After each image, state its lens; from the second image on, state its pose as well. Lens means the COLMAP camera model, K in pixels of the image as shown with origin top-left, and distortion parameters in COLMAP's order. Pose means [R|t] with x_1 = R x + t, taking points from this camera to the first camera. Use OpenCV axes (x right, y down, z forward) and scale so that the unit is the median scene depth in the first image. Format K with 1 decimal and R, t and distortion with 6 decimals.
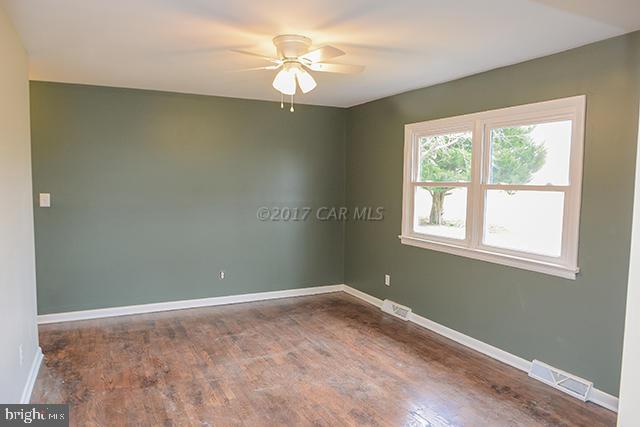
lens RADIAL K [[444.9, 0, 282.4], [0, 444.9, 242.2], [0, 0, 1]] dist [-0.014943, -0.019155]
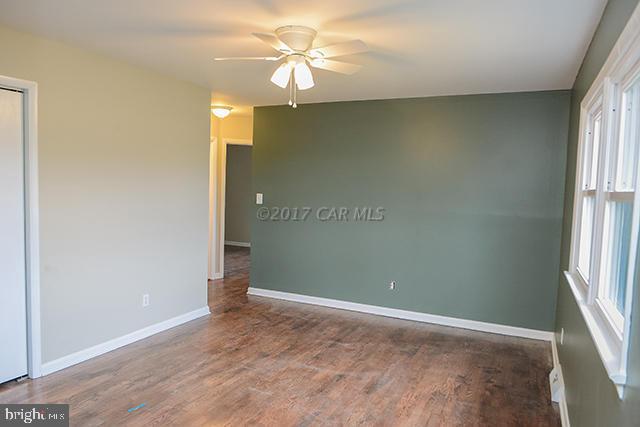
lens RADIAL K [[444.9, 0, 323.2], [0, 444.9, 212.7], [0, 0, 1]] dist [-0.014943, -0.019155]
pose [[0.647664, 0.059864, -0.759571, 0.587105], [-0.130394, 0.990910, -0.033087, -0.033924], [0.750686, 0.120473, 0.649582, 0.324505]]
